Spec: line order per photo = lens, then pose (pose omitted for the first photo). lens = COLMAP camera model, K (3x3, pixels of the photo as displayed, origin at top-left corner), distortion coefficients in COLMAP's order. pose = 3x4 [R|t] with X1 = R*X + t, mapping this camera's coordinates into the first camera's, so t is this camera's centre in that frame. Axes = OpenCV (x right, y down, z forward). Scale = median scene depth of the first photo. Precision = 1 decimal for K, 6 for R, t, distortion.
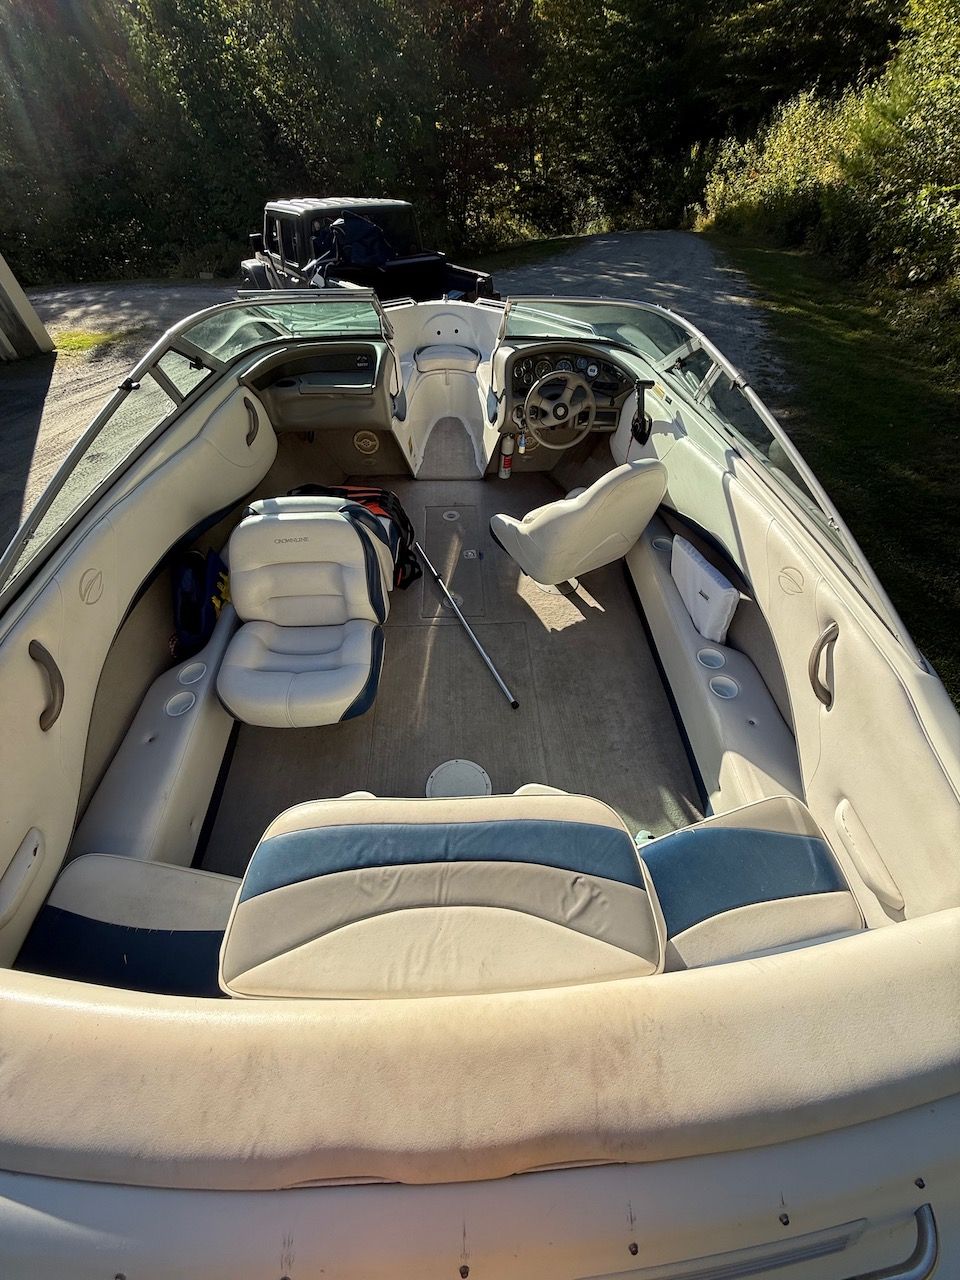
lens RADIAL K [[521.4, 0, 480.0], [0, 521.4, 640.0], [0, 0, 1]] dist [-0.001579, -0.000102]
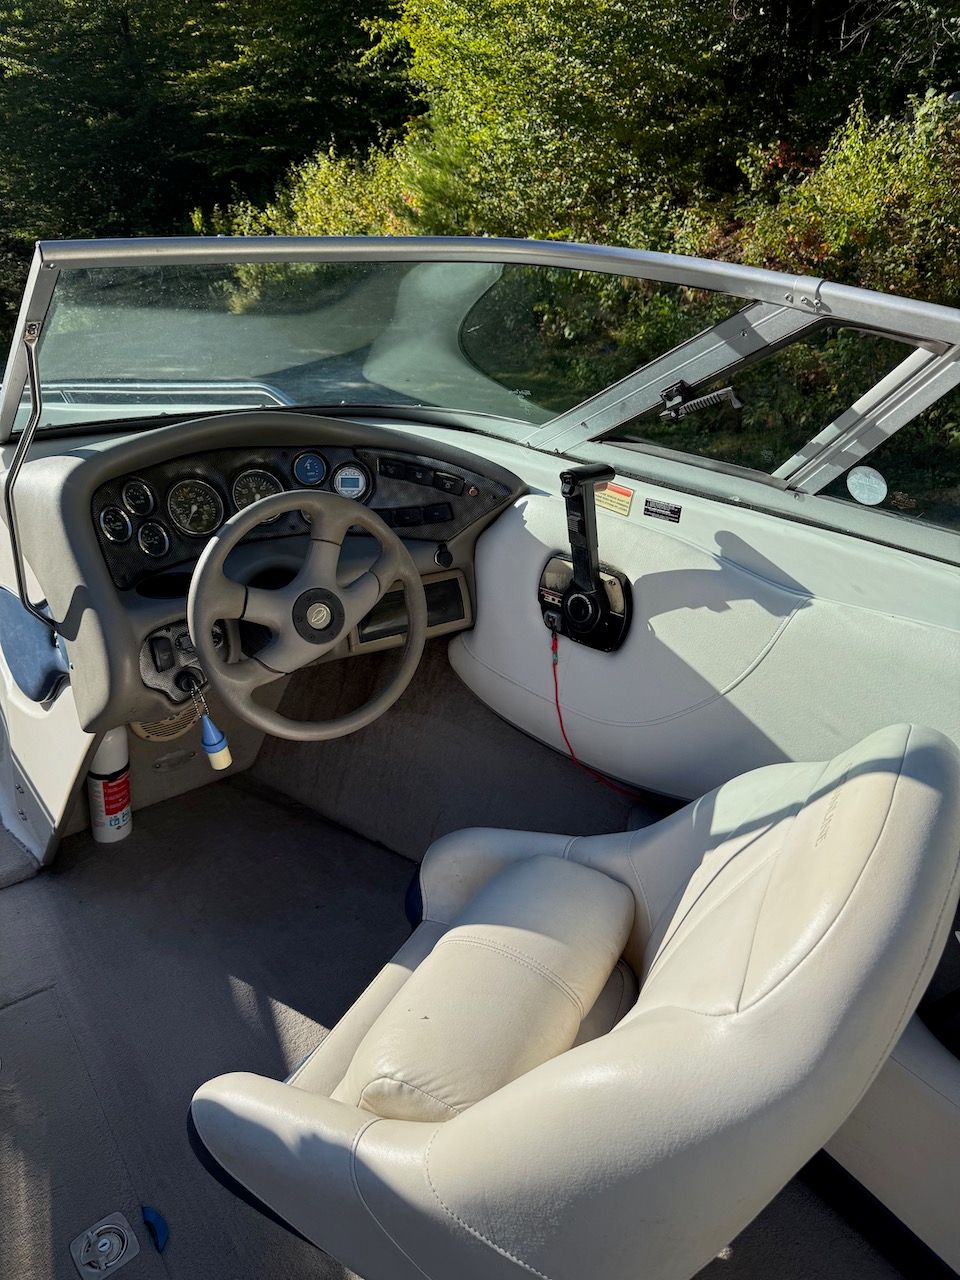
lens RADIAL K [[914.4, 0, 459.1], [0, 914.4, 620.2], [0, 0, 1]] dist [0.000810, -0.006423]
pose [[0.839020, -0.226220, 0.494843, -0.008734], [0.388118, 0.886225, -0.252922, -0.084642], [-0.381327, 0.404264, 0.831361, 0.167987]]
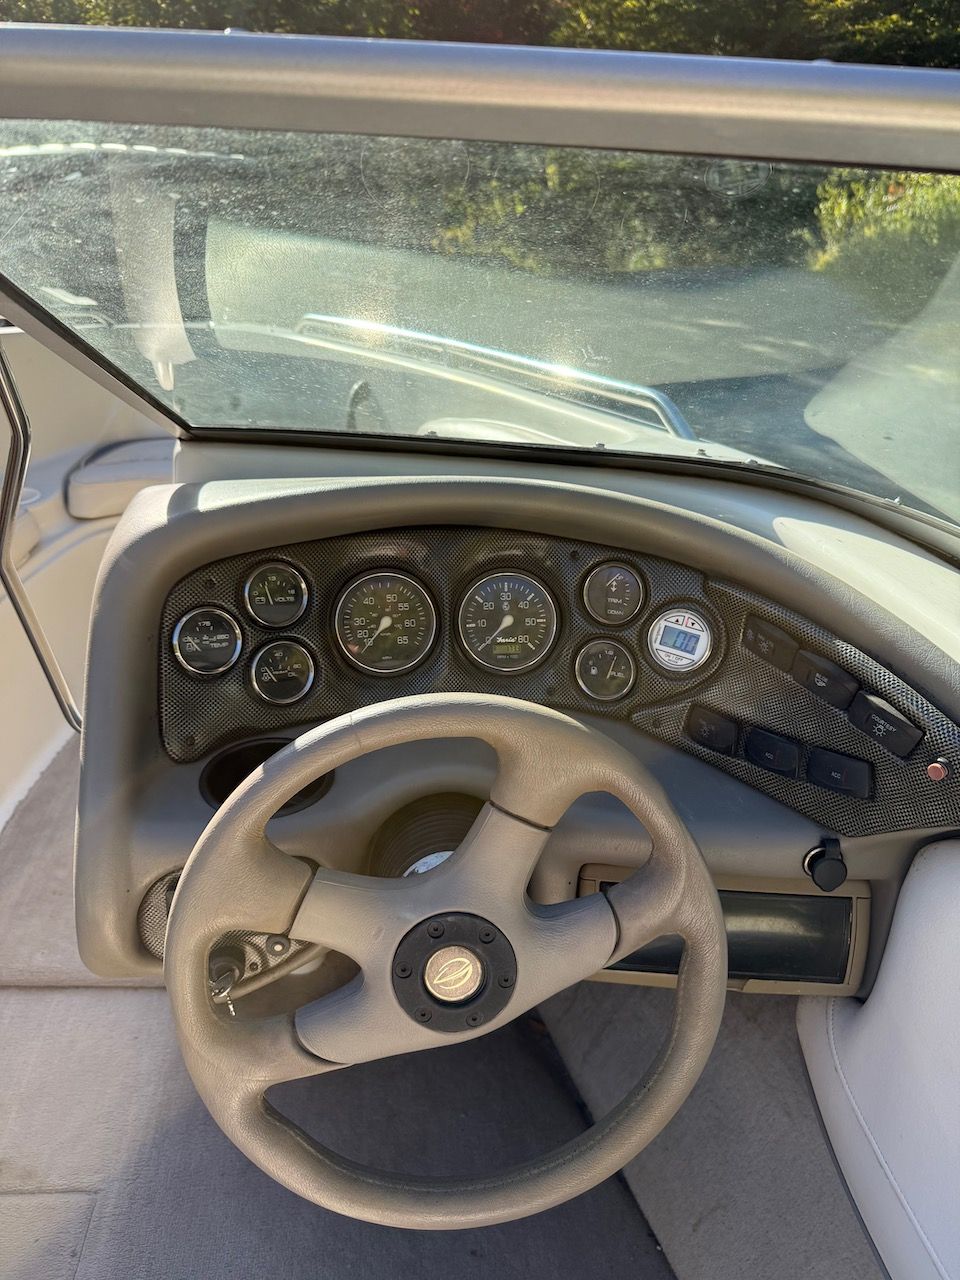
lens RADIAL K [[852.5, 0, 475.6], [0, 852.5, 670.1], [0, 0, 1]] dist [0.070164, -0.084208]
pose [[0.999927, 0.011578, 0.003538, 0.047861], [-0.010370, 0.969904, -0.243266, -0.138801], [-0.006248, 0.243212, 0.969953, 0.234526]]
